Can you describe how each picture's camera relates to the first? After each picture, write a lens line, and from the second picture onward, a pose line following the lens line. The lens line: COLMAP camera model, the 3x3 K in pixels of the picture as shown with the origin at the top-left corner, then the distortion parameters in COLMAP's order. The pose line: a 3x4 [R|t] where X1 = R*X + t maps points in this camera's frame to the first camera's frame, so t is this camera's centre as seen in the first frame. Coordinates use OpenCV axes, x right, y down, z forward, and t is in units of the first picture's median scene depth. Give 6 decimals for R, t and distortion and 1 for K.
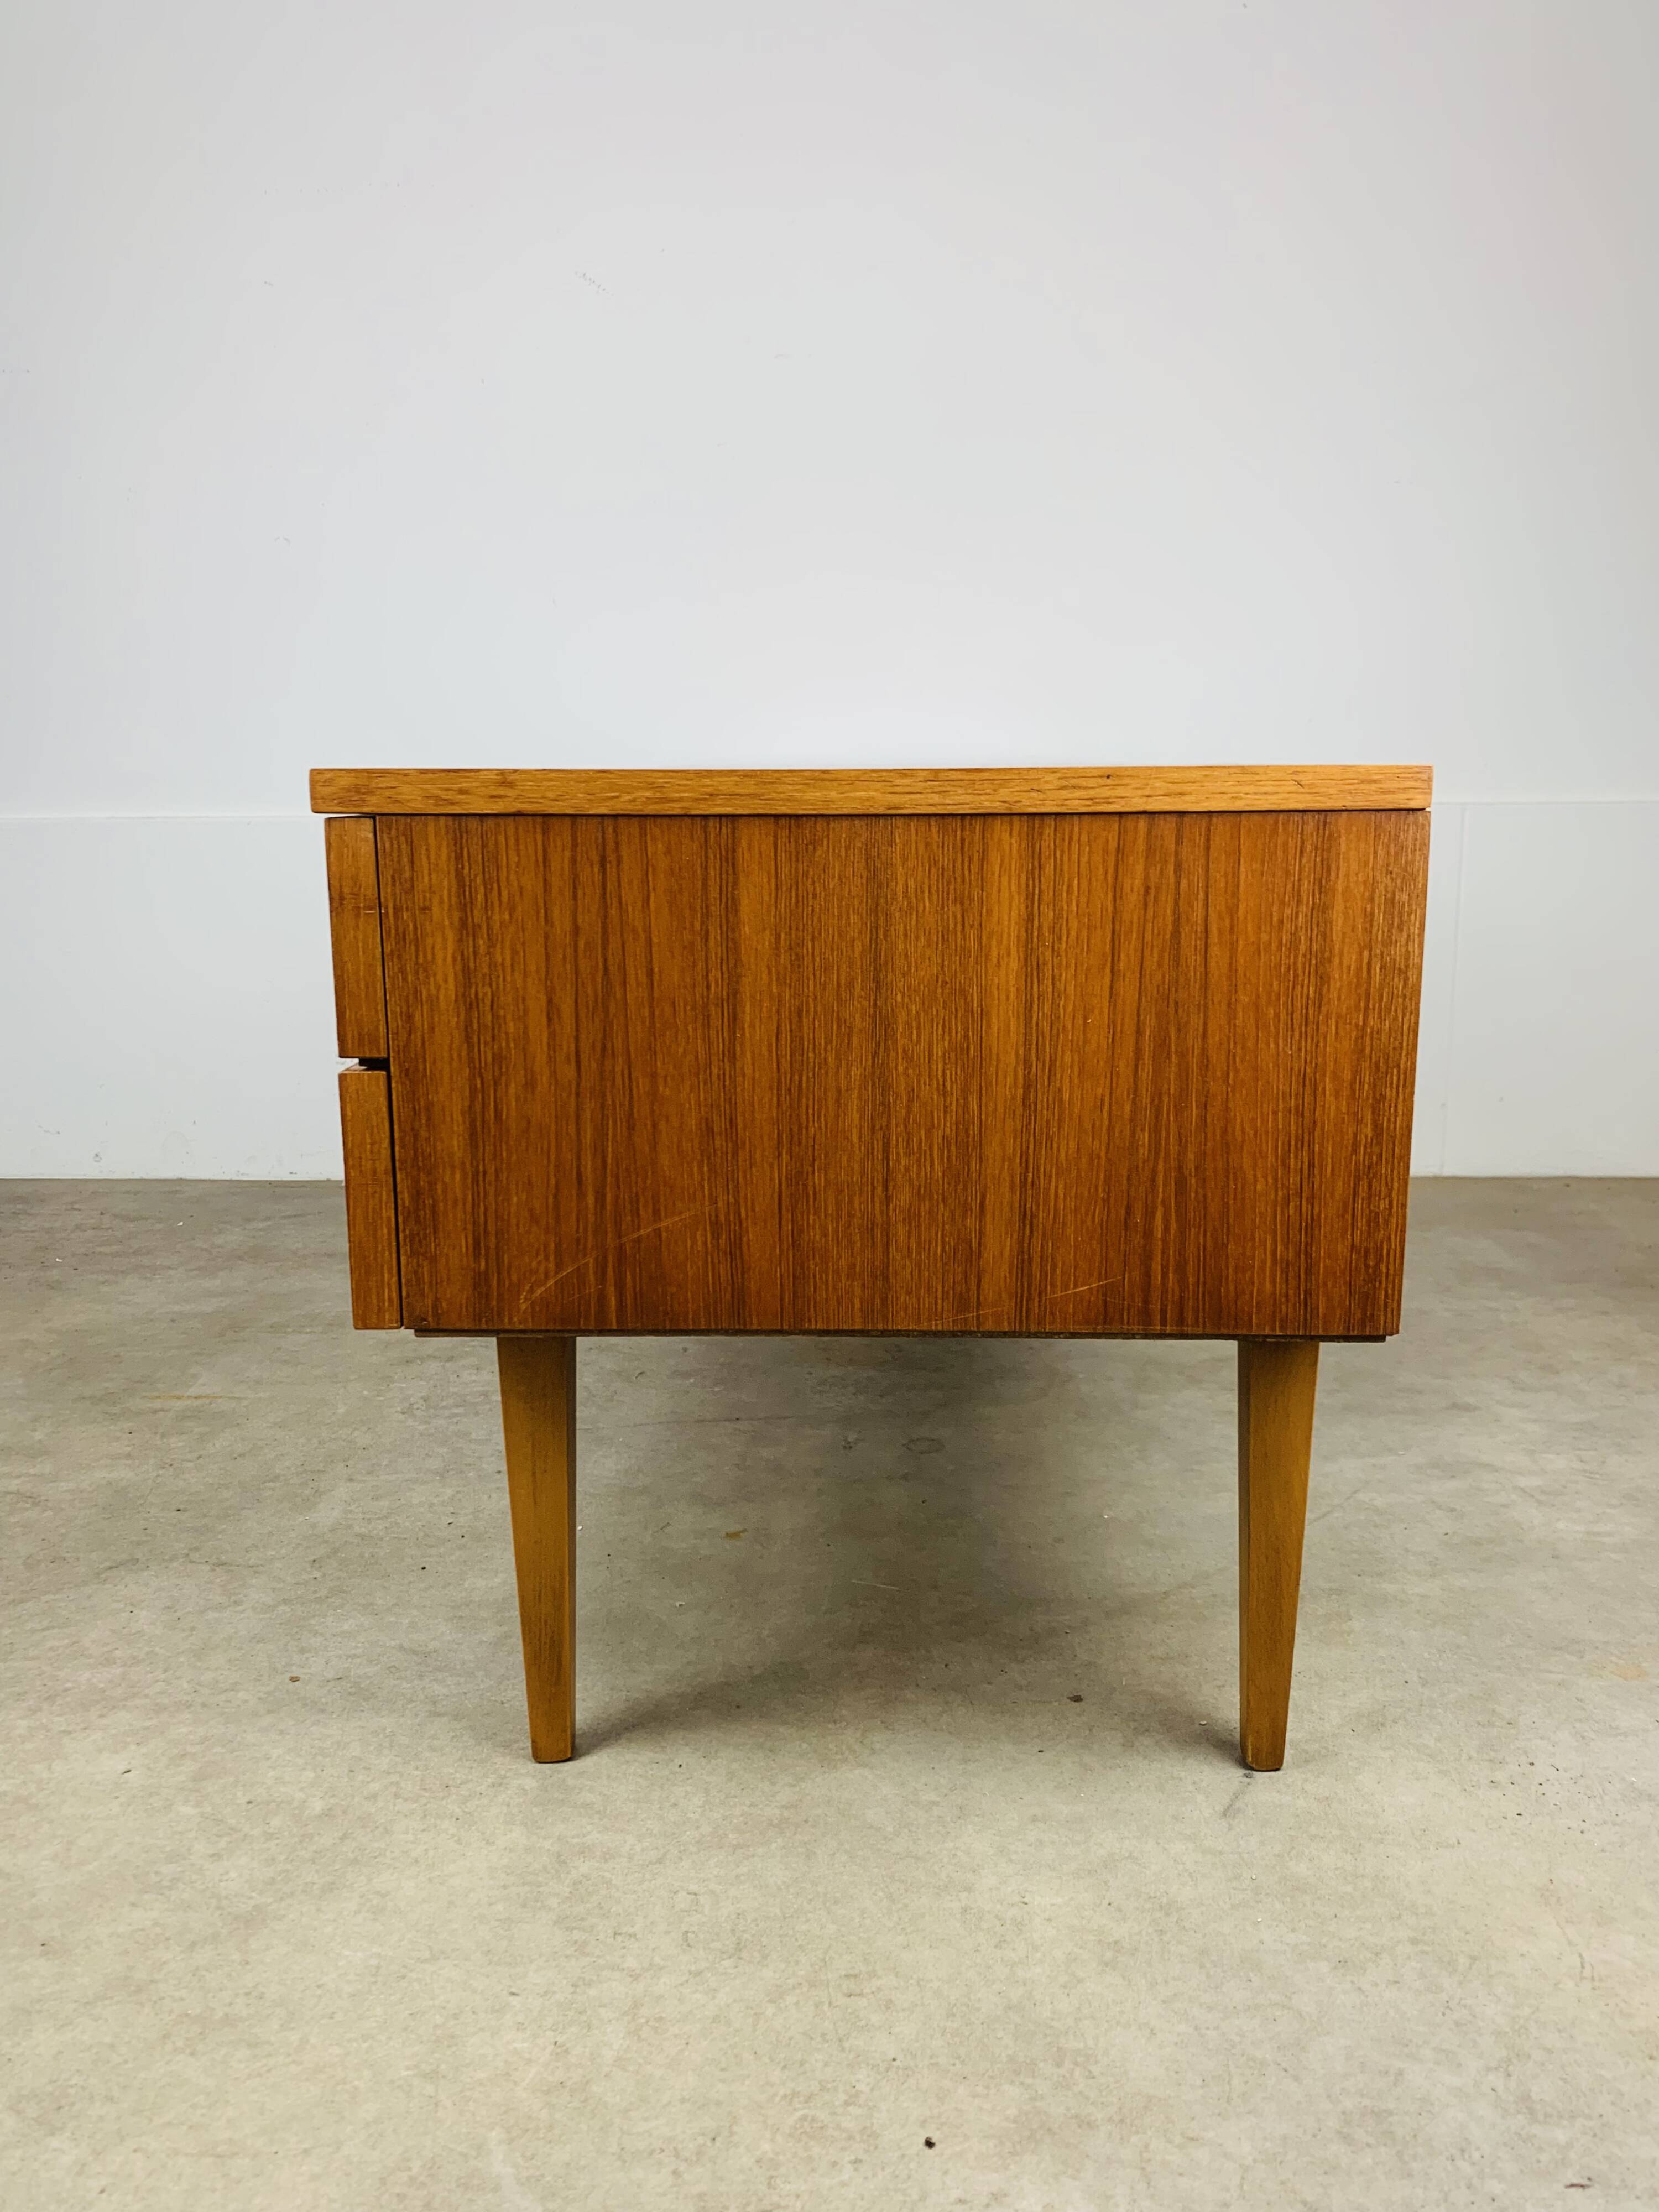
lens RADIAL K [[1687.7, 0, 837.8], [0, 1687.7, 1144.6], [0, 0, 1]] dist [0.016172, -0.011066]
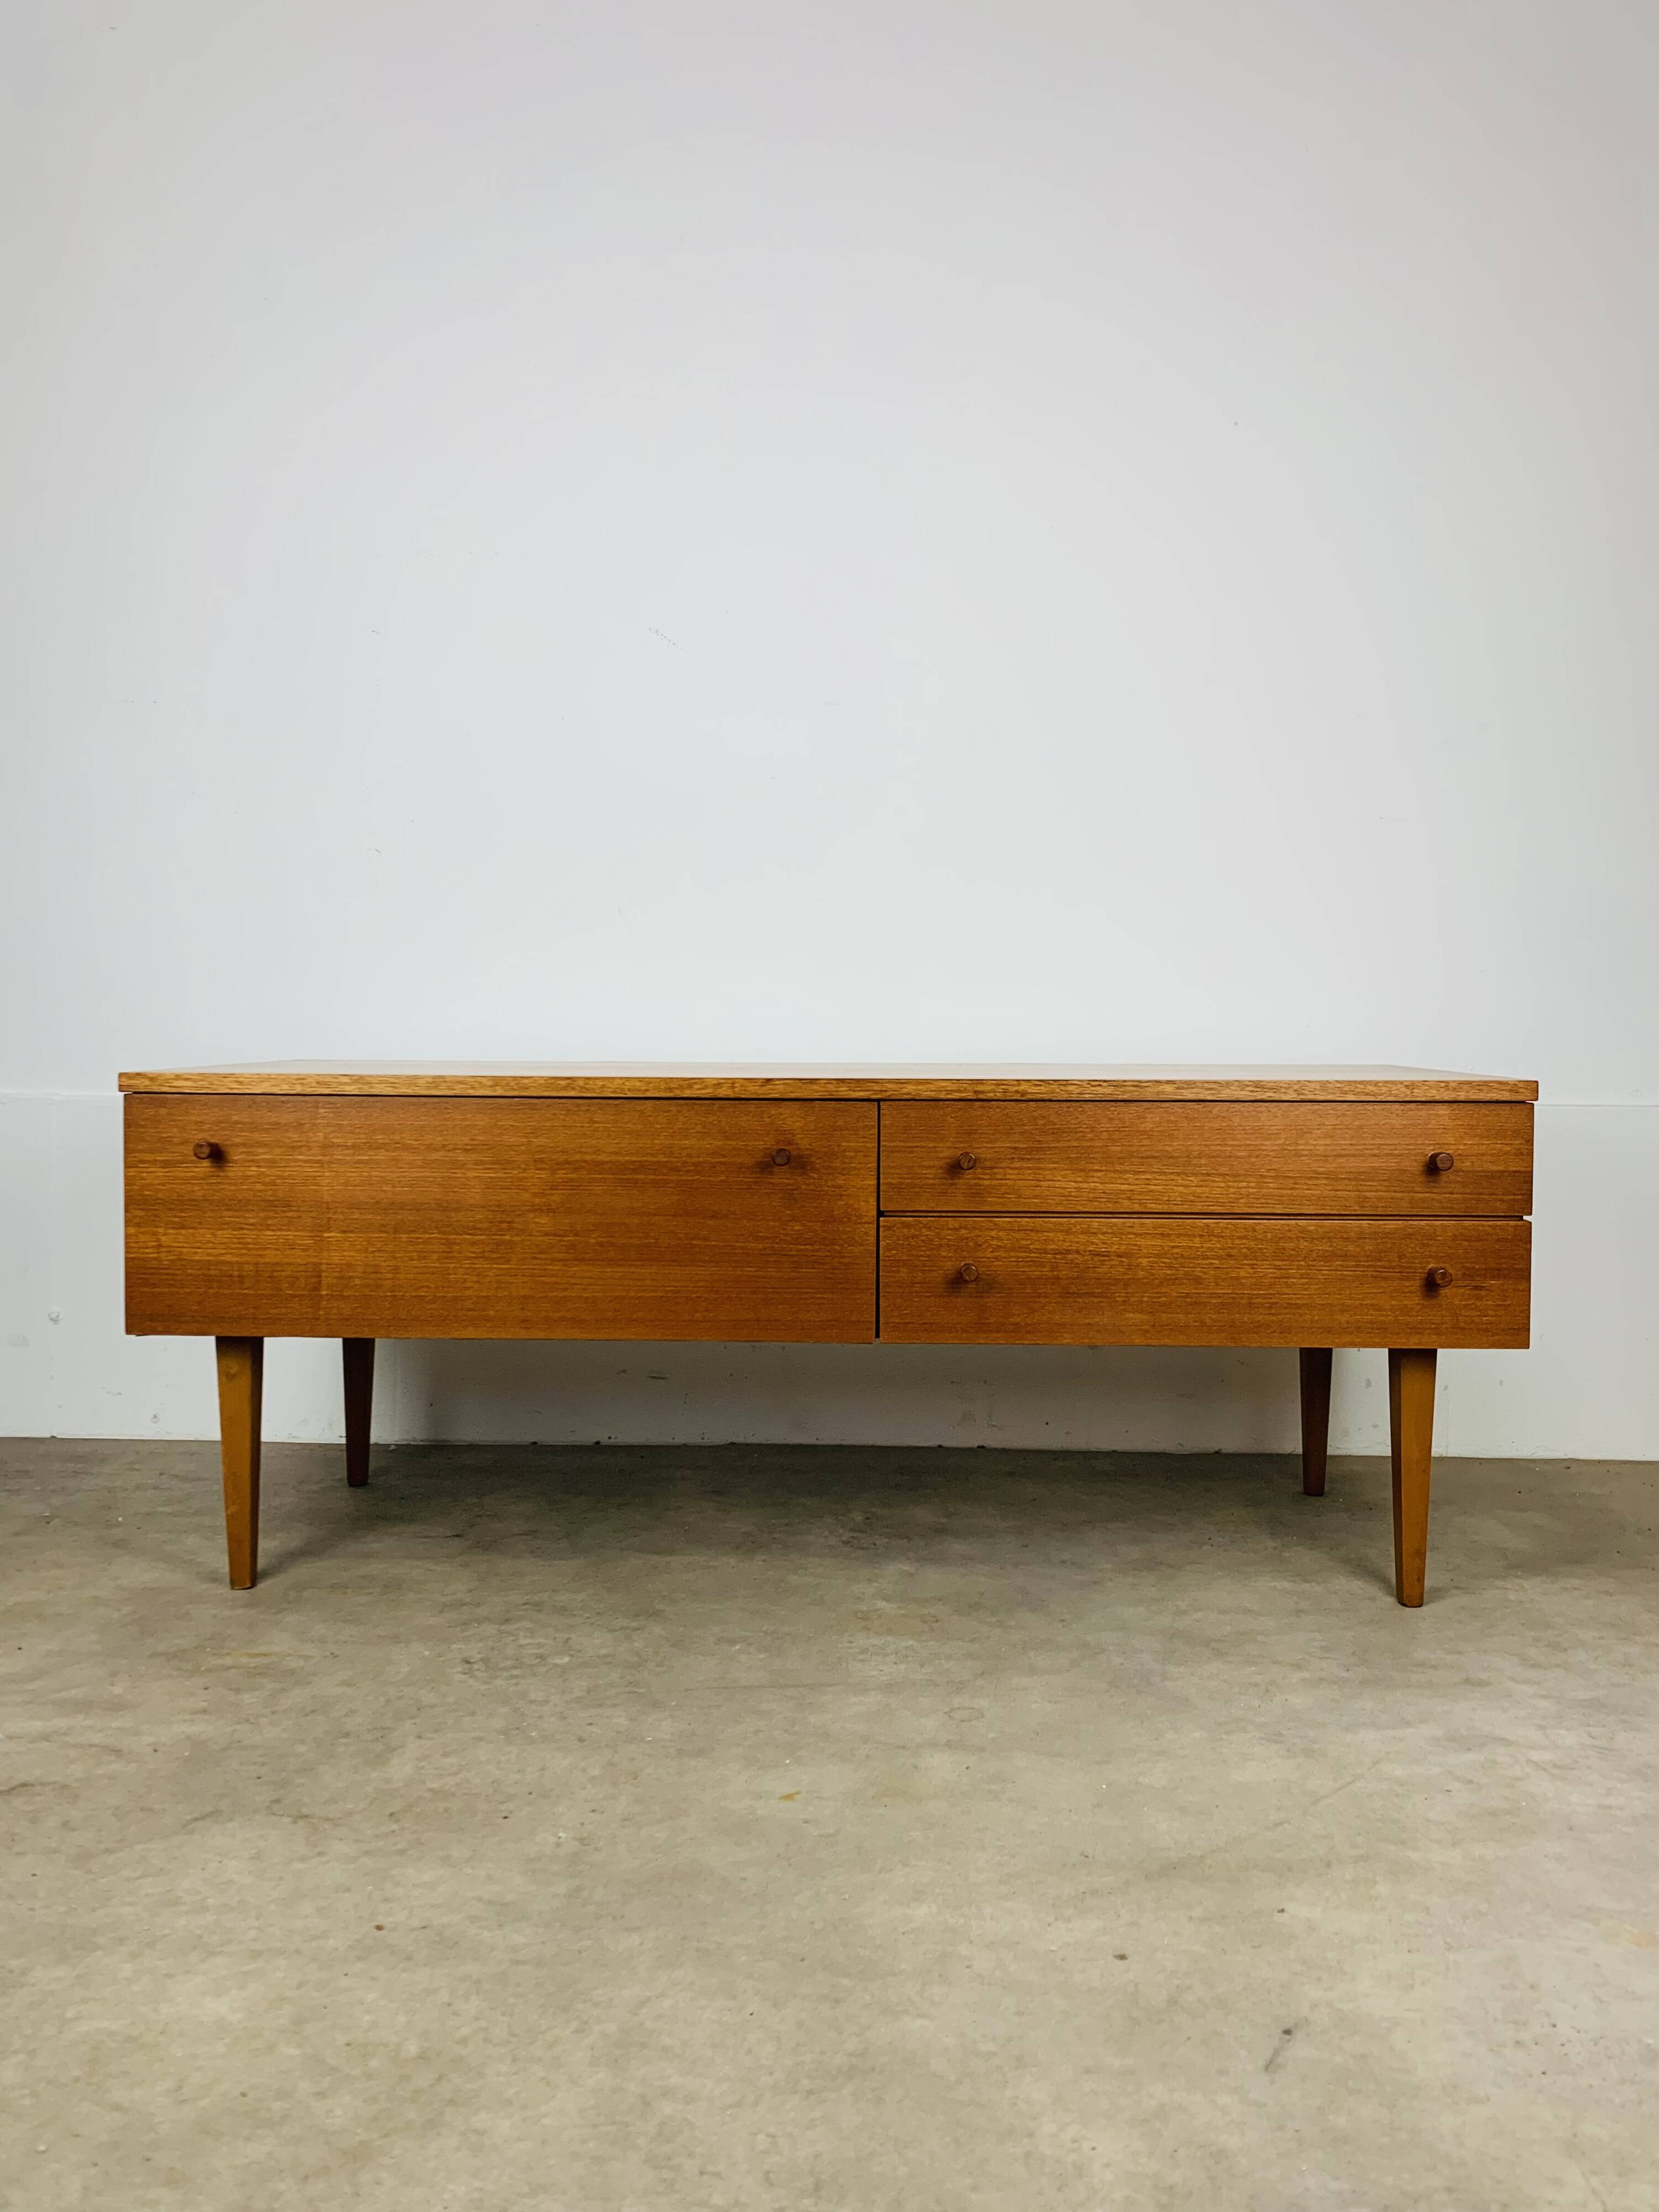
lens RADIAL K [[1687.7, 0, 847.2], [0, 1687.7, 1085.0], [0, 0, 1]] dist [0.016172, -0.011066]
pose [[0.999868, 0.015996, 0.002982, -0.038398], [-0.015133, 0.981493, -0.190898, -0.002729], [-0.005980, 0.190828, 0.981605, -0.129116]]
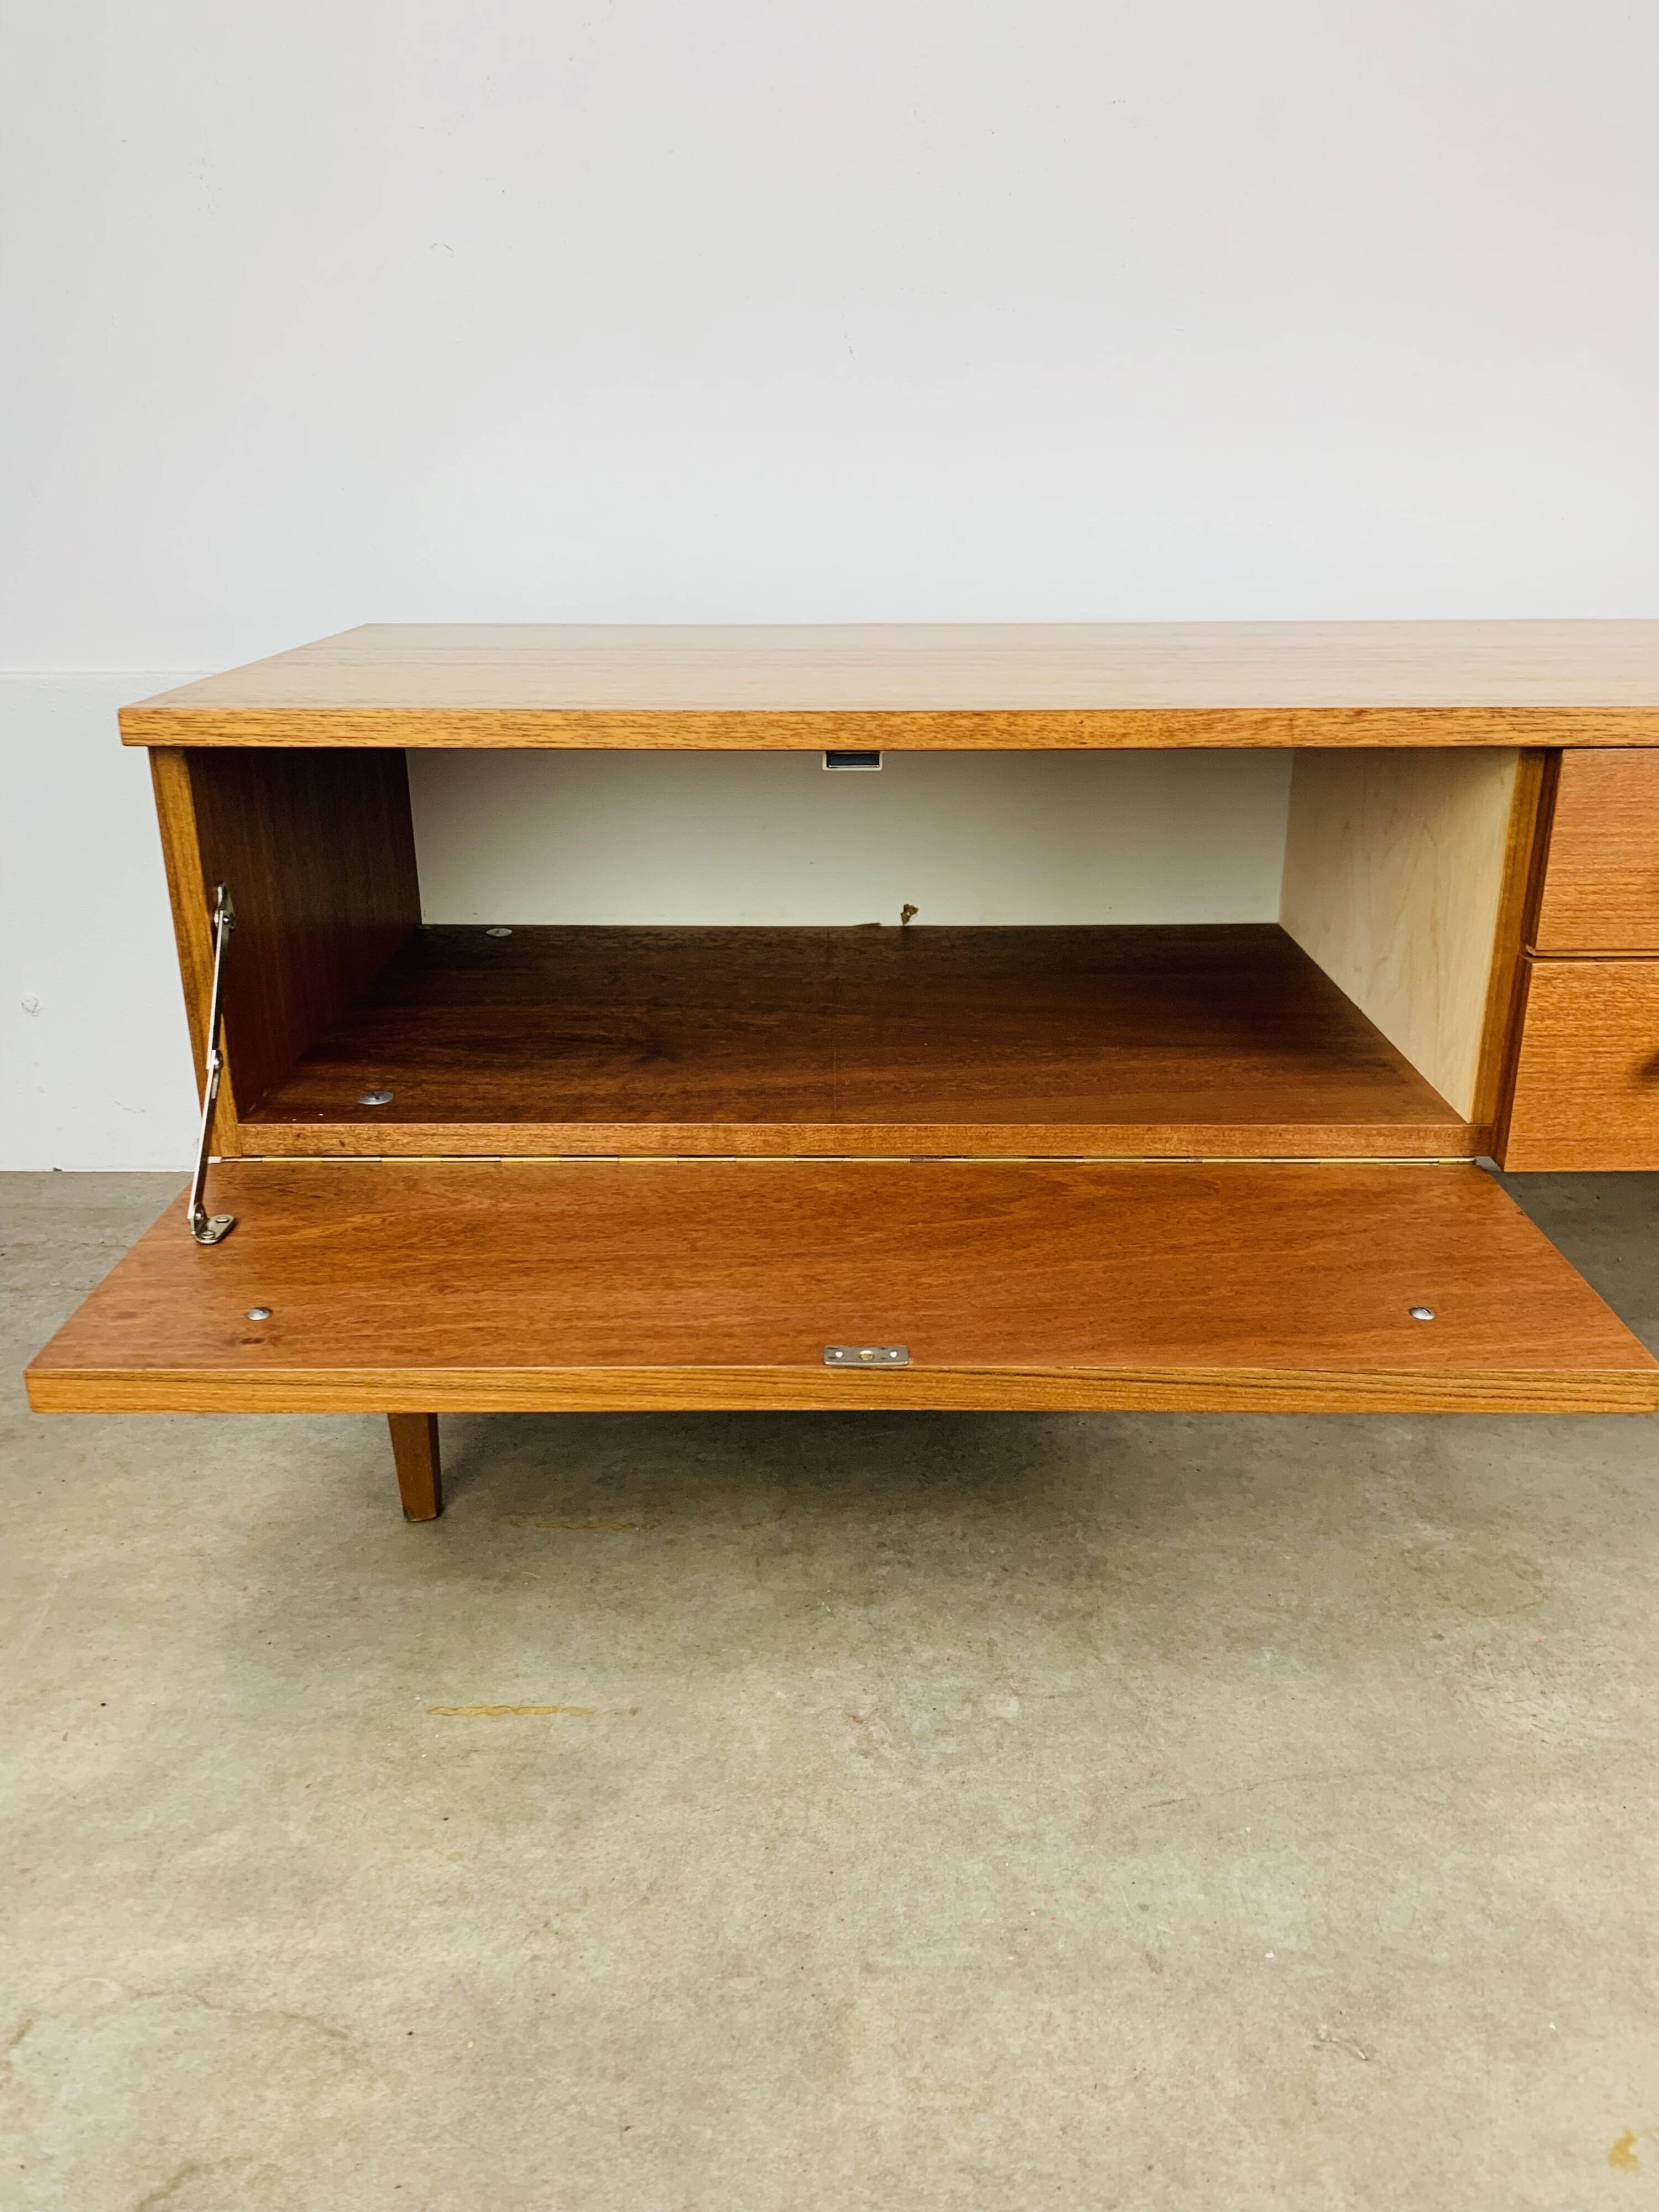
lens RADIAL K [[1687.7, 0, 855.4], [0, 1687.7, 1112.6], [0, 0, 1]] dist [0.016172, -0.011066]
pose [[0.999152, -0.004072, 0.040975, -0.374214], [-0.001377, 0.991239, 0.132074, -0.210386], [-0.041153, -0.132018, 0.990393, 0.536113]]
